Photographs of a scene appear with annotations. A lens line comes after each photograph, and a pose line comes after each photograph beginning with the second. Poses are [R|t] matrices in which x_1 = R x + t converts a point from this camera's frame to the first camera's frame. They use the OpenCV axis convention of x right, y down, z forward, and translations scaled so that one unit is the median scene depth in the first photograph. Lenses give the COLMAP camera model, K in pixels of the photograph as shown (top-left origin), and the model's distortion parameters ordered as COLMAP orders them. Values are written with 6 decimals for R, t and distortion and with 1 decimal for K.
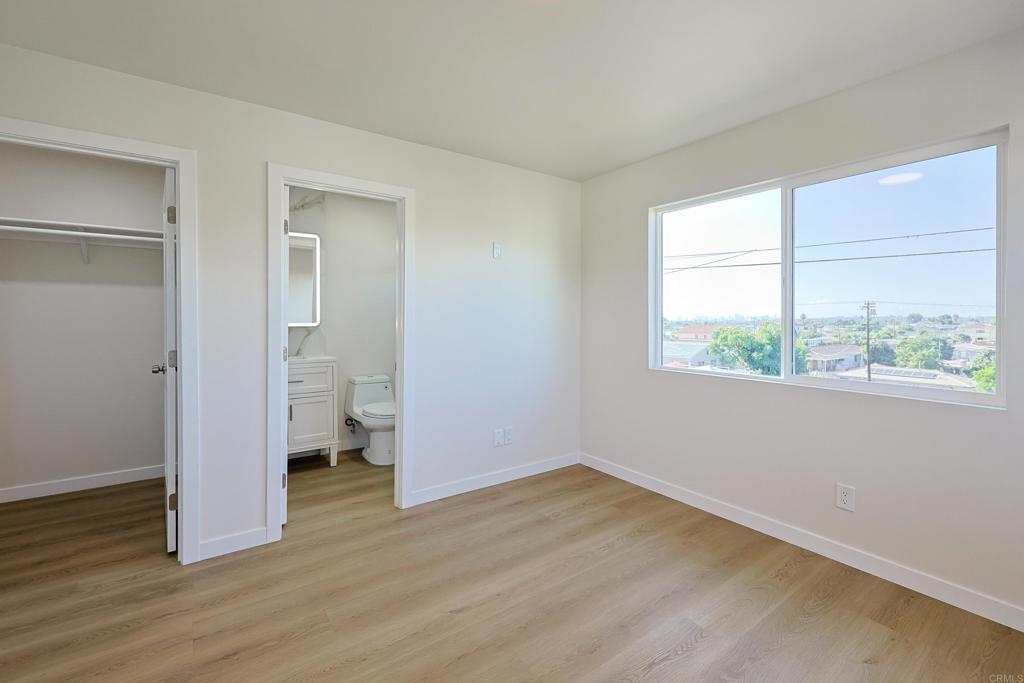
lens RADIAL K [[442.6, 0, 511.3], [0, 442.6, 326.6], [0, 0, 1]] dist [-0.000053, 0.000083]
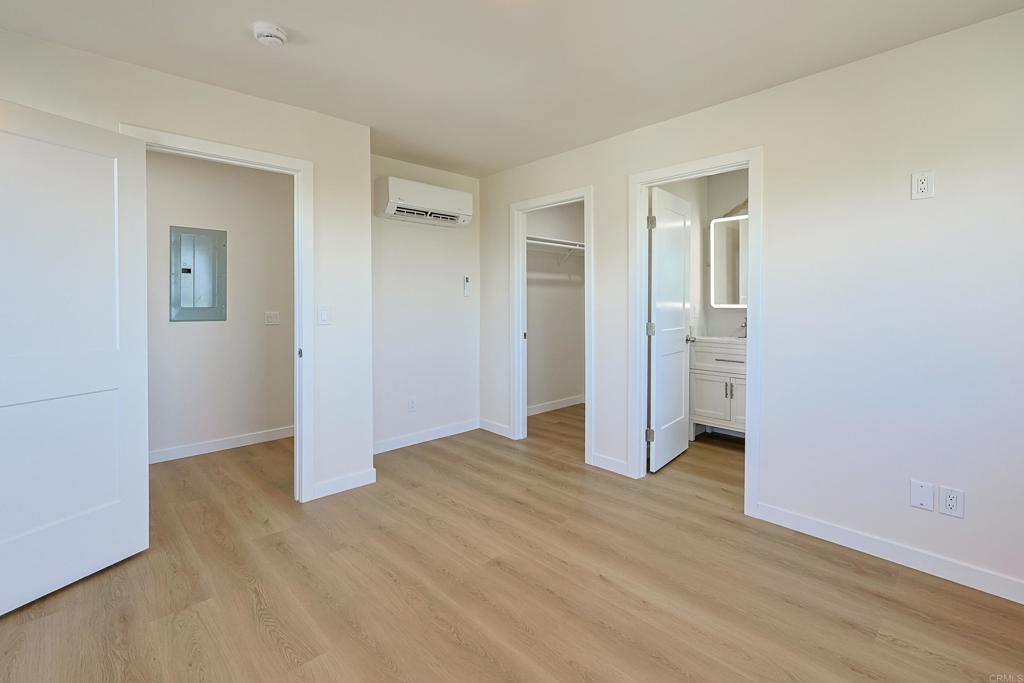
lens RADIAL K [[445.1, 0, 512.0], [0, 445.1, 341.5], [0, 0, 1]] dist [0.001189, 0.000289]
pose [[0.130555, 0.077950, -0.988372, 0.574209], [-0.010063, 0.996957, 0.077298, 0.001320], [0.991390, -0.000146, 0.130942, 0.437078]]
